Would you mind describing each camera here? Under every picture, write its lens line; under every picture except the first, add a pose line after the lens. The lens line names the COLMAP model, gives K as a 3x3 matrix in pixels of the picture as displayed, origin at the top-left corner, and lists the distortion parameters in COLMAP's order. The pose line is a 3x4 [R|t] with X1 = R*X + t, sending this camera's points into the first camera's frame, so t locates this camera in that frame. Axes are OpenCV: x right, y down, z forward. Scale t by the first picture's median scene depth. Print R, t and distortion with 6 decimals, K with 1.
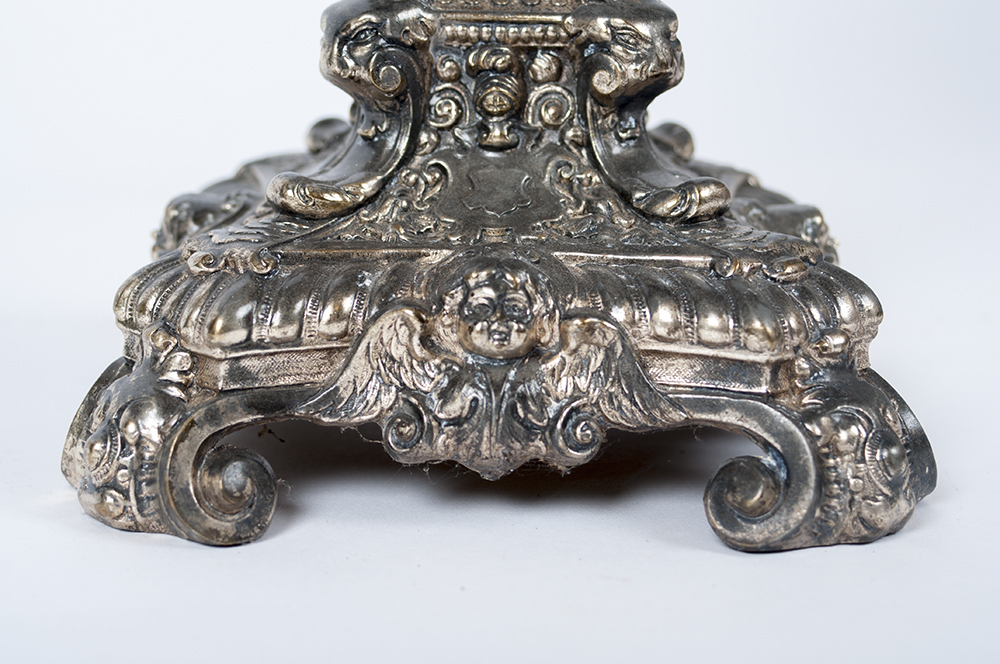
lens RADIAL K [[2027.0, 0, 500.0], [0, 2027.0, 332.0], [0, 0, 1]] dist [-0.040220, -0.040577]
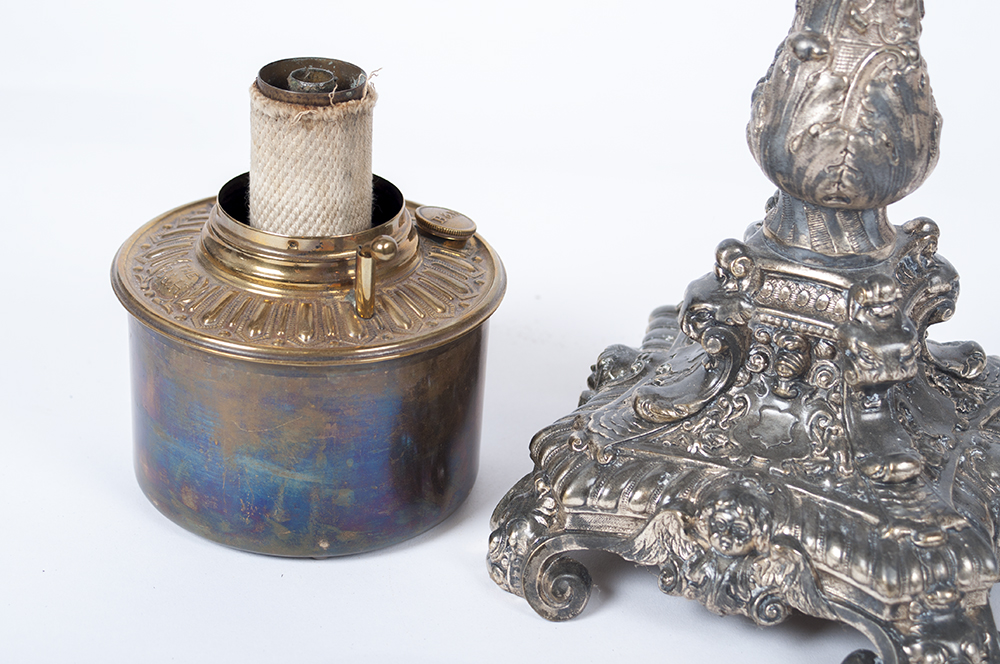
lens RADIAL K [[2027.0, 0, 500.0], [0, 2027.0, 332.0], [0, 0, 1]] dist [-0.040220, -0.040577]
pose [[0.897477, 0.219282, -0.382688, 0.407201], [-0.128126, 0.959856, 0.249521, -0.525523], [0.422041, -0.174907, 0.889544, -0.458991]]
